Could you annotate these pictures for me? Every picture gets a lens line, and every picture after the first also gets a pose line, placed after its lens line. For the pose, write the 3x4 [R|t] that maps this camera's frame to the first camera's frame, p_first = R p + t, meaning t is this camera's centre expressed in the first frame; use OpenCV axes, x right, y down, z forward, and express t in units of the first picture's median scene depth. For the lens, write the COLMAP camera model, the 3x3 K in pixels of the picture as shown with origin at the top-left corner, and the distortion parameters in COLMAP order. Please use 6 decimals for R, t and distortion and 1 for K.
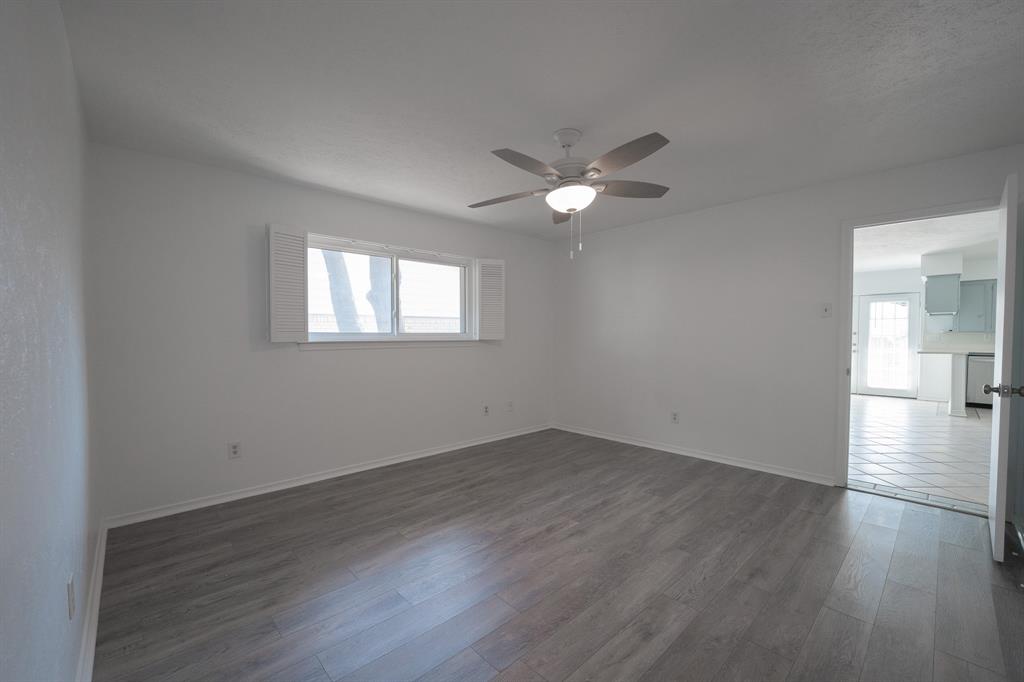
lens RADIAL K [[408.3, 0, 510.2], [0, 408.3, 356.0], [0, 0, 1]] dist [0.025385, -0.000097]
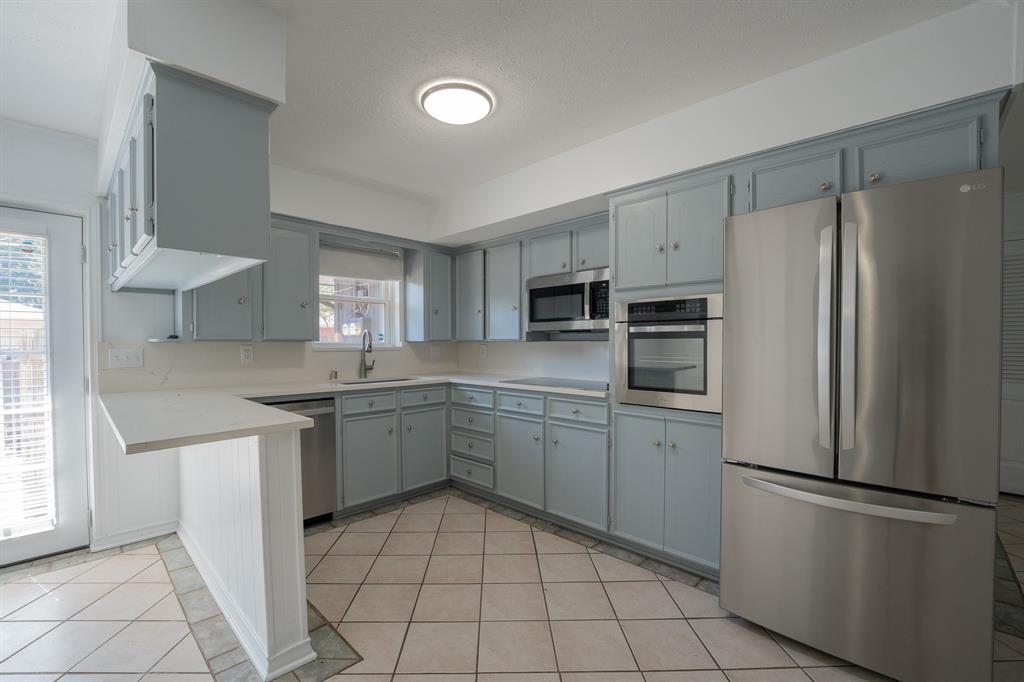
lens RADIAL K [[435.8, 0, 498.6], [0, 435.8, 350.7], [0, 0, 1]] dist [-0.000822, -0.000061]
pose [[-0.024532, -0.014770, 0.999590, 0.681560], [0.047885, 0.998726, 0.015933, -0.042438], [-0.998552, 0.048256, -0.023794, 0.741248]]
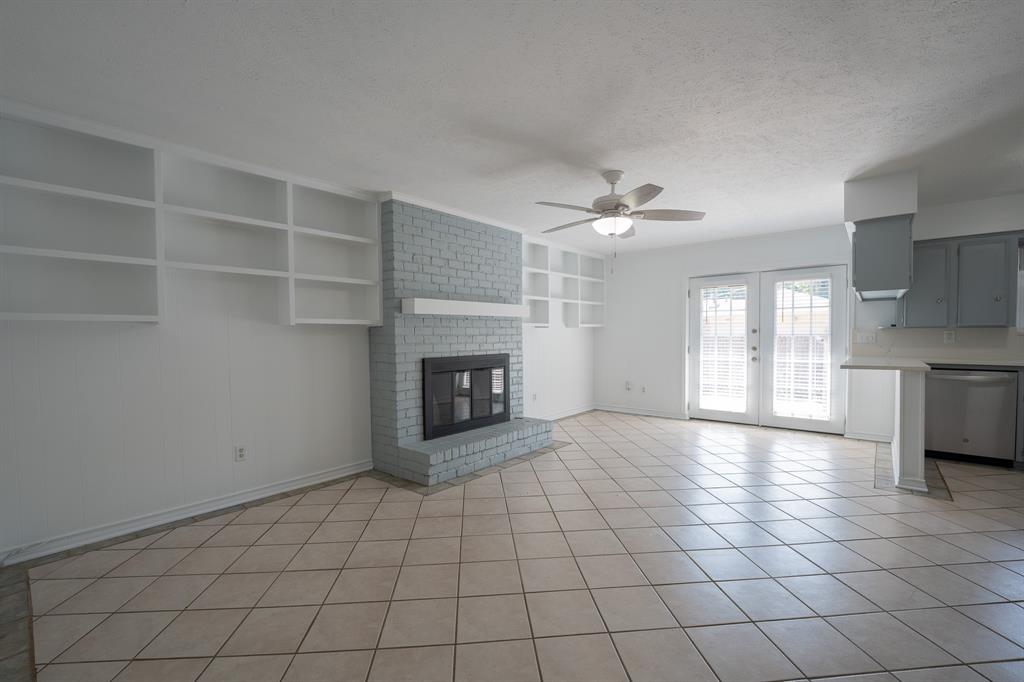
lens RADIAL K [[435.8, 0, 498.6], [0, 435.8, 350.7], [0, 0, 1]] dist [-0.000822, -0.000061]
pose [[0.995484, -0.013492, 0.093964, 0.437624], [0.014236, 0.999872, -0.007256, -0.029130], [-0.093854, 0.008561, 0.995549, 0.440911]]
